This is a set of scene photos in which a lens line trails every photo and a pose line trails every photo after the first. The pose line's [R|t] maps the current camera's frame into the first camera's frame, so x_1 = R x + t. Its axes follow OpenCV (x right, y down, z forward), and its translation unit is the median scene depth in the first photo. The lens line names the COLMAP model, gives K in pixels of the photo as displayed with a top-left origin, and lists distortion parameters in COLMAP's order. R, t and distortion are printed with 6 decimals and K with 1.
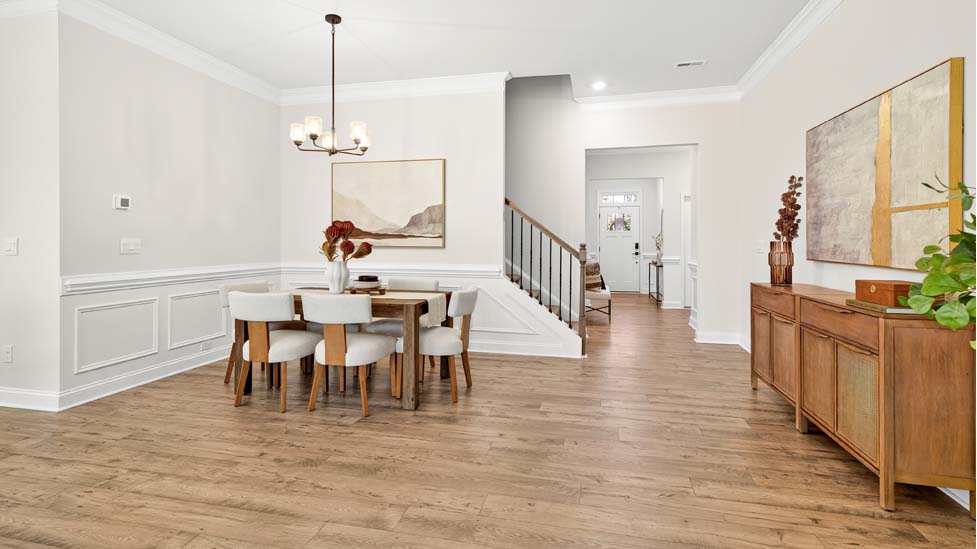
lens RADIAL K [[452.4, 0, 502.9], [0, 452.4, 236.9], [0, 0, 1]] dist [-0.000715, -0.000093]
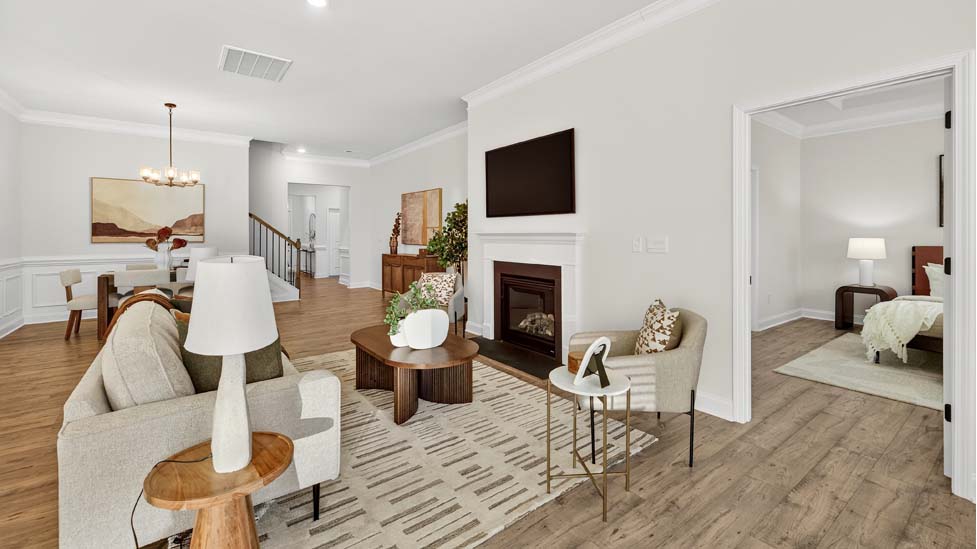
lens RADIAL K [[397.2, 0, 485.4], [0, 397.2, 232.9], [0, 0, 1]] dist [0.000132, 0.000025]
pose [[0.654304, 0.000428, 0.756231, -0.560786], [-0.004451, 0.999985, 0.003285, -0.016609], [-0.756218, -0.005515, 0.654296, -0.651401]]
